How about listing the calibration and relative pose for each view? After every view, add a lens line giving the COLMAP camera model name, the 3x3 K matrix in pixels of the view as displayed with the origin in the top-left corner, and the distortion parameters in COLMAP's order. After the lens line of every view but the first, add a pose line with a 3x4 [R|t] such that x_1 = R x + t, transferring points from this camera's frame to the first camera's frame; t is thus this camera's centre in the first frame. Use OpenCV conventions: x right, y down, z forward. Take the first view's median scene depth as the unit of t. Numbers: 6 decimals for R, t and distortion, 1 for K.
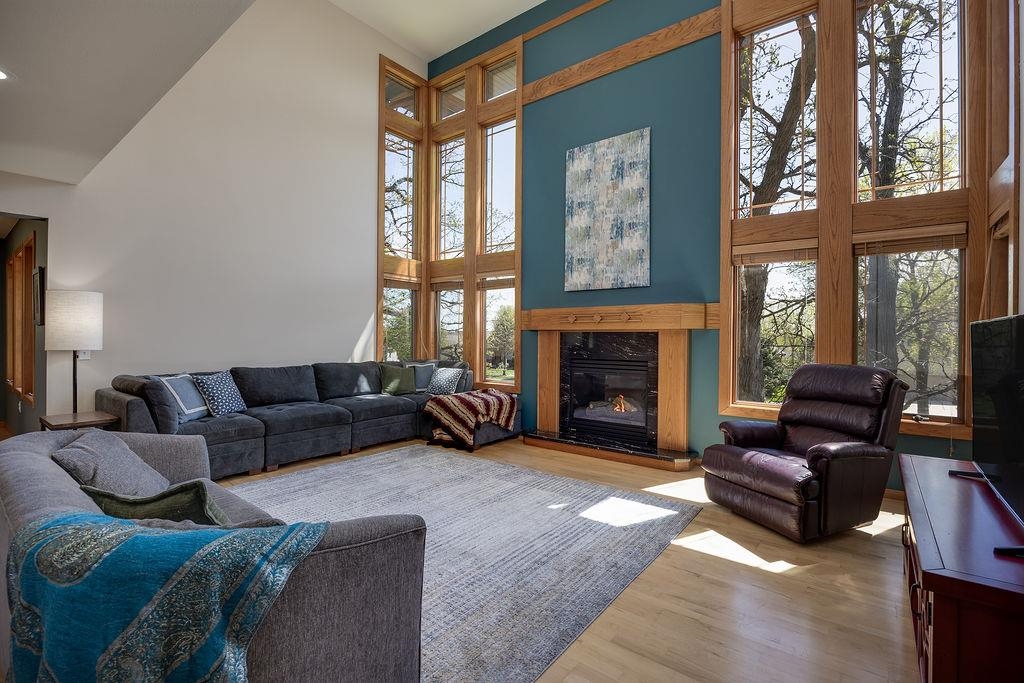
lens RADIAL K [[473.1, 0, 513.2], [0, 473.1, 326.6], [0, 0, 1]] dist [-0.010078, 0.000058]
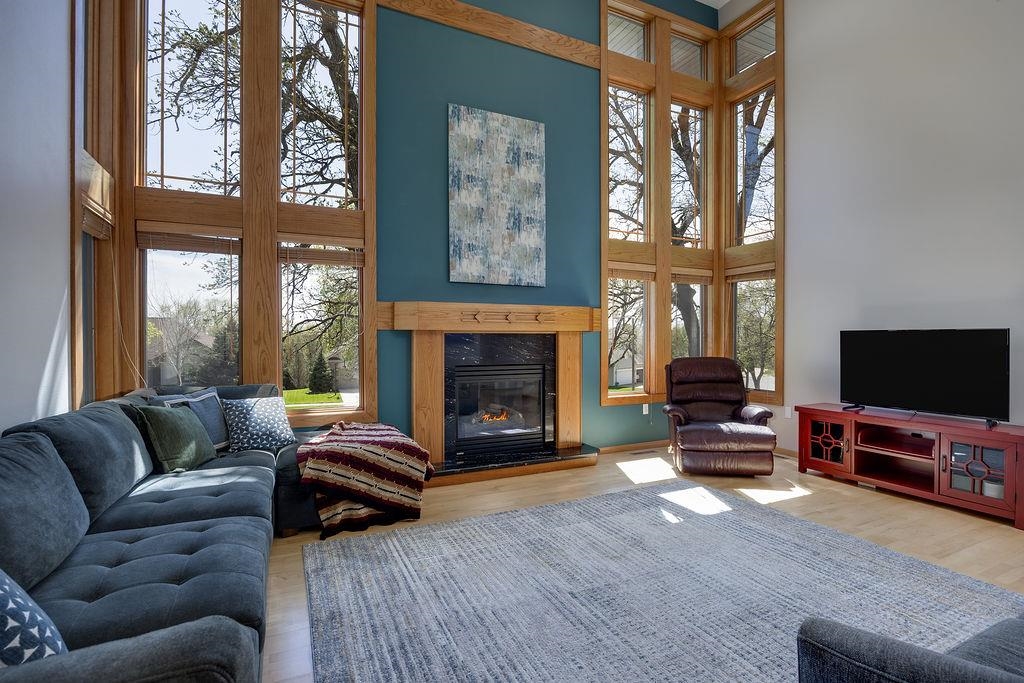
lens RADIAL K [[478.8, 0, 512.0], [0, 478.8, 341.5], [0, 0, 1]] dist [-0.018341, 0.000152]
pose [[0.435312, -0.005416, 0.900263, -0.622774], [-0.011202, 0.999872, 0.011432, 0.016370], [-0.900210, -0.015061, 0.435195, 0.617287]]
